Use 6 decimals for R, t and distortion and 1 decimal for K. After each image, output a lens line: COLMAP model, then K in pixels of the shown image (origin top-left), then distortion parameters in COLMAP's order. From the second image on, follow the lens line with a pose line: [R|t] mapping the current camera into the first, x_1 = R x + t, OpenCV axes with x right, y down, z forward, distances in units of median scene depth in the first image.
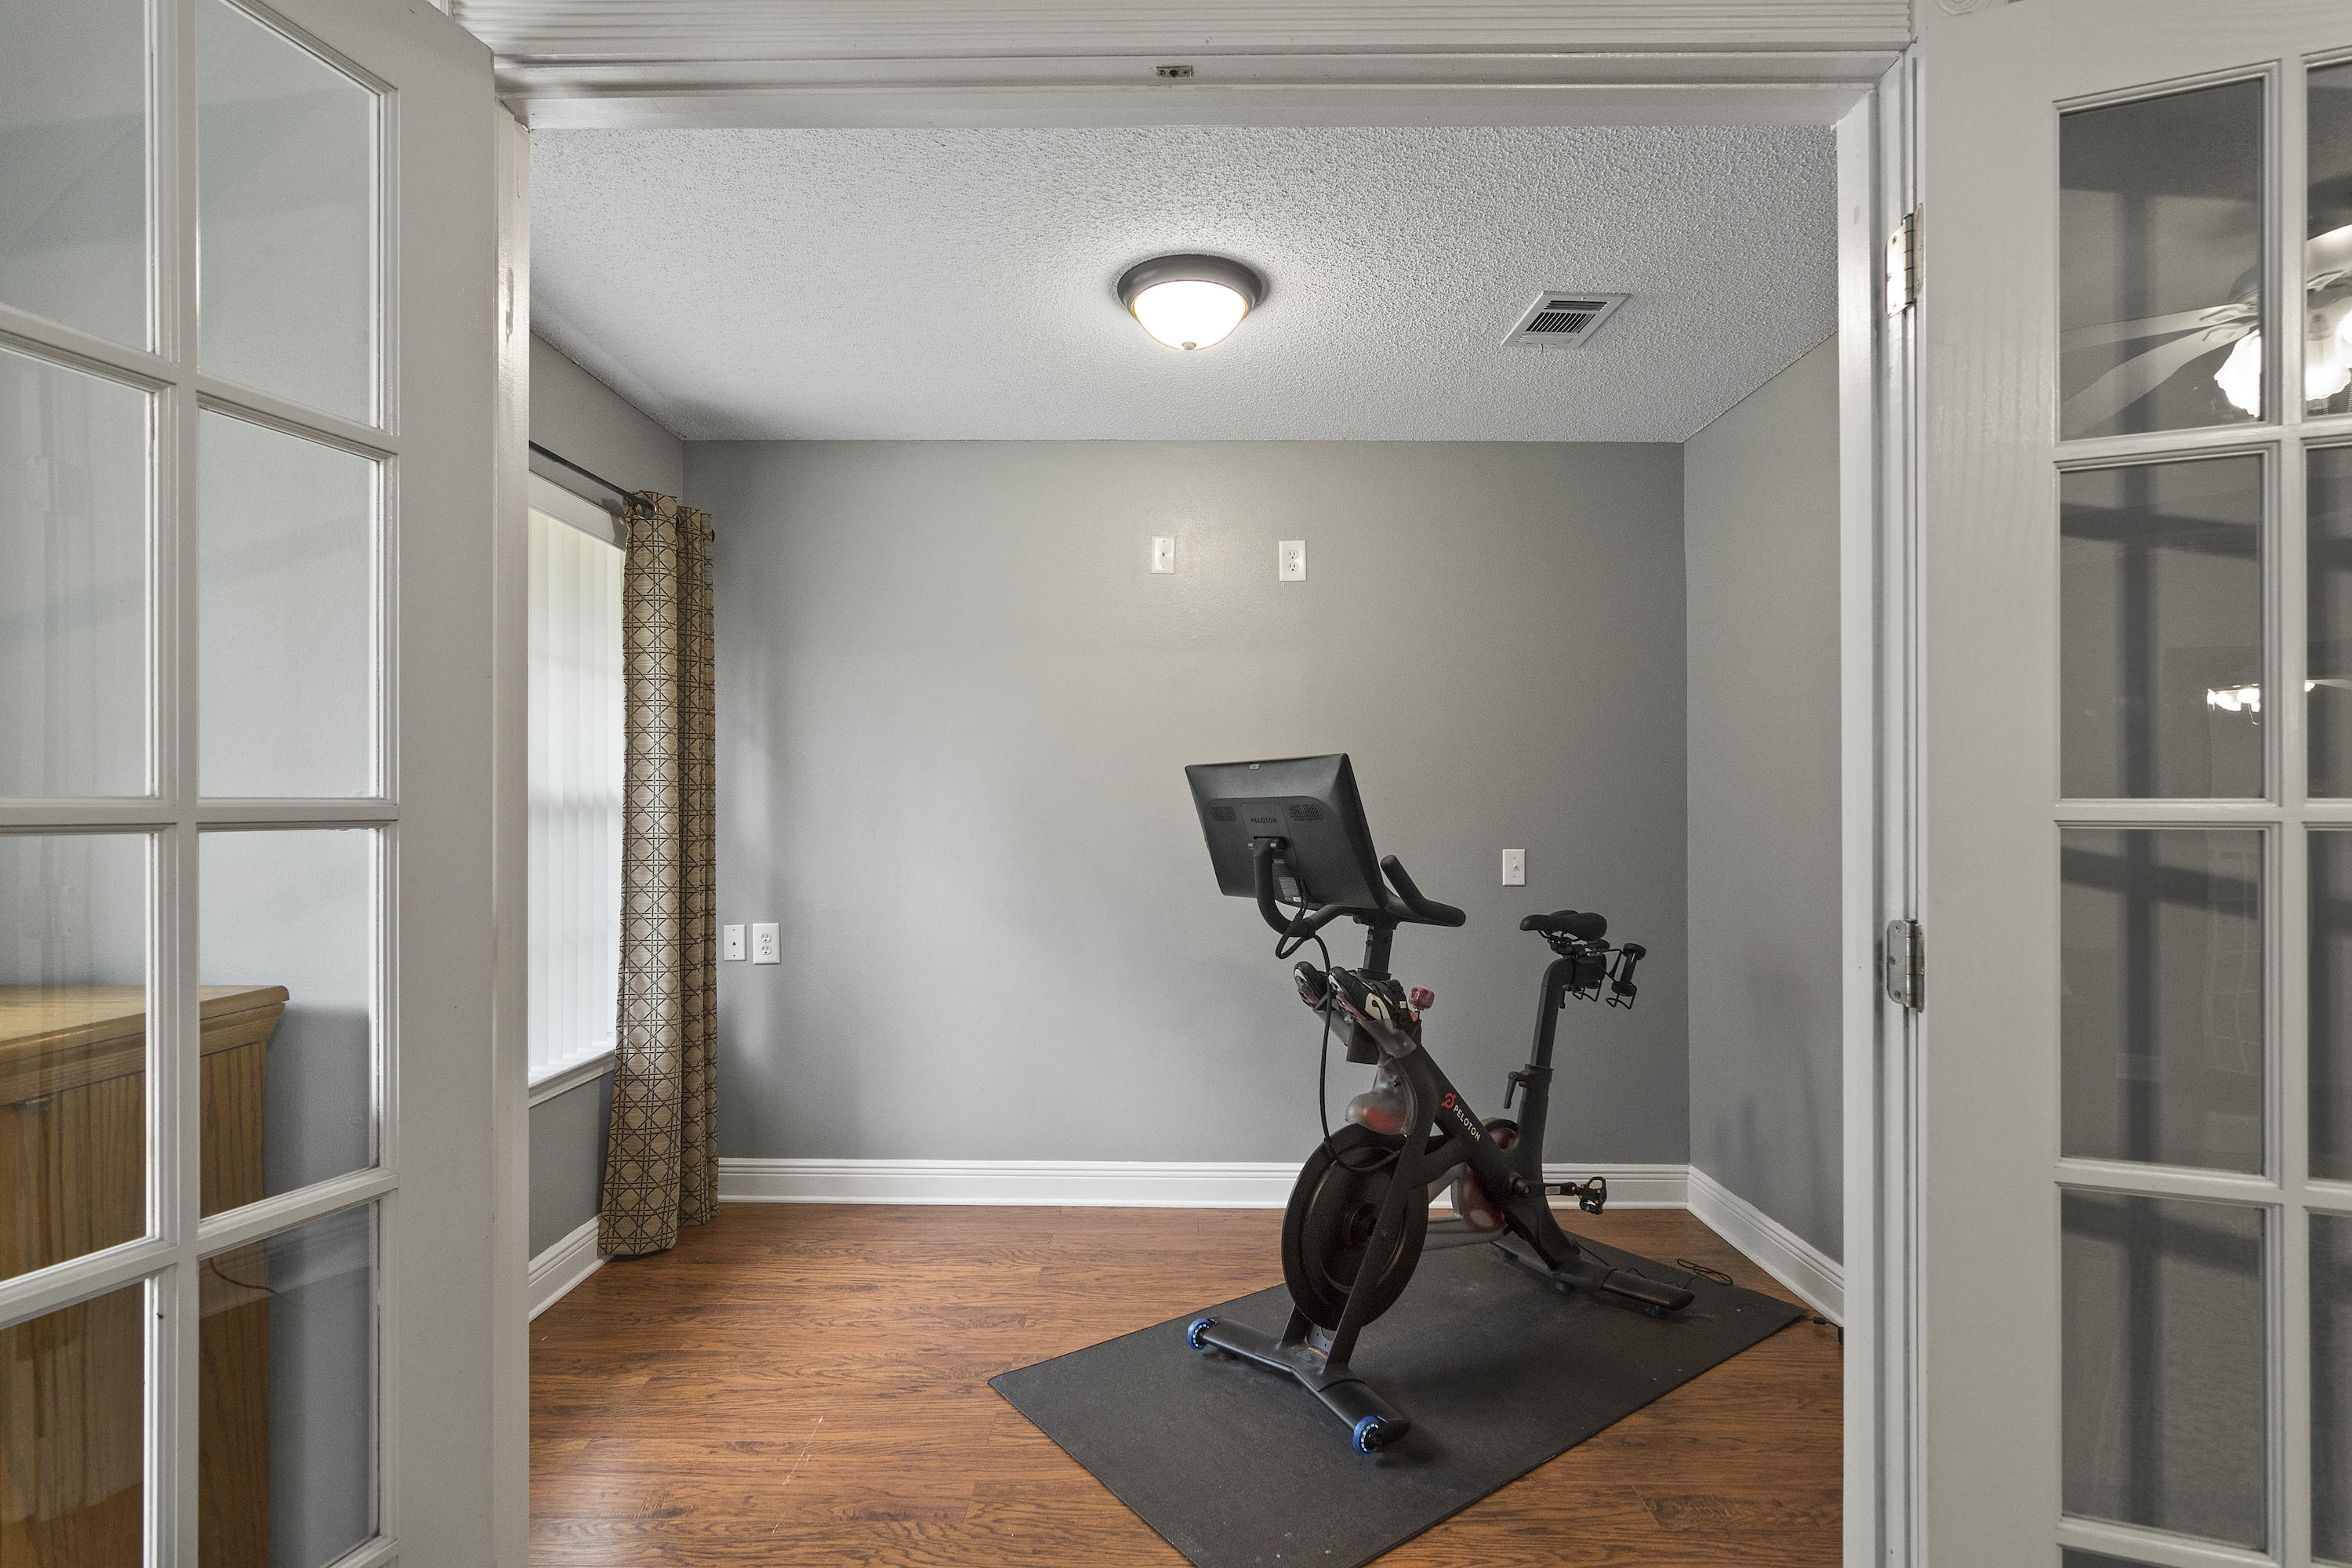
lens RADIAL K [[1128.7, 0, 1178.3], [0, 1128.7, 805.4], [0, 0, 1]] dist [-0.005607, 0.001831]
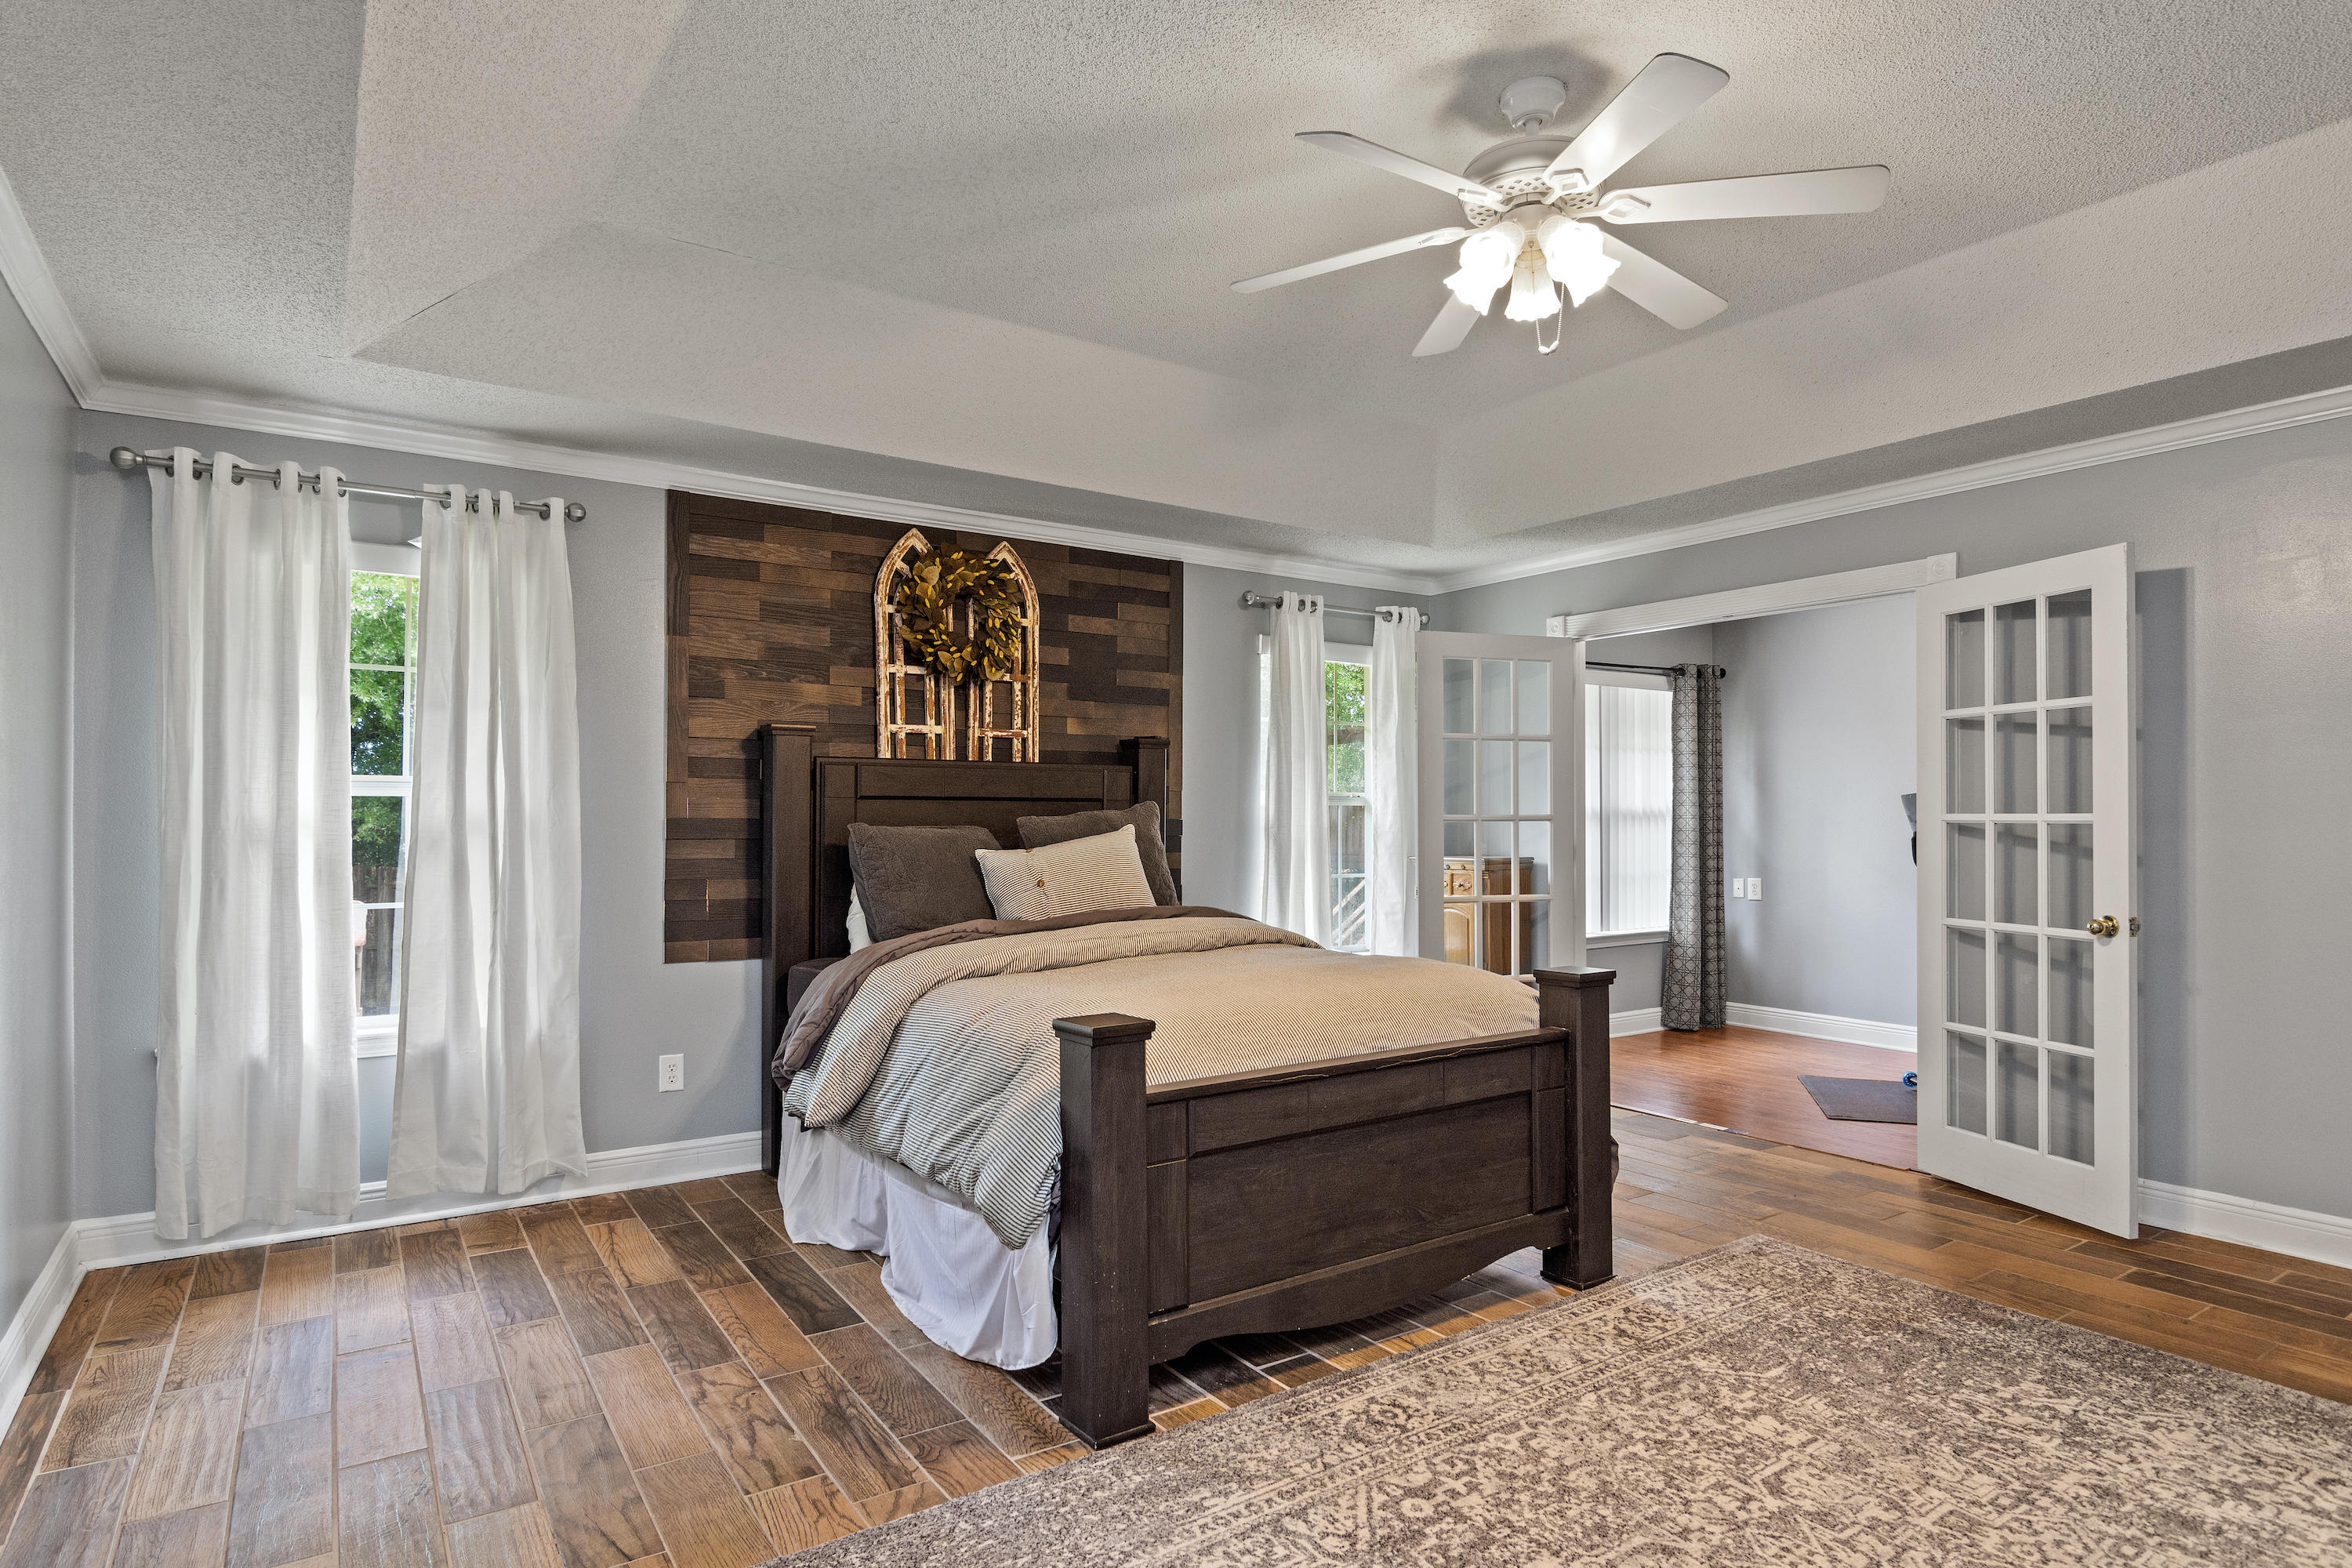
lens RADIAL K [[1302.4, 0, 1186.5], [0, 1302.4, 794.5], [0, 0, 1]] dist [-0.005303, 0.001933]
pose [[0.578038, -0.013908, -0.815892, 0.948491], [0.002935, 0.999884, -0.014965, -0.004170], [0.816005, 0.006255, 0.578011, -1.123202]]
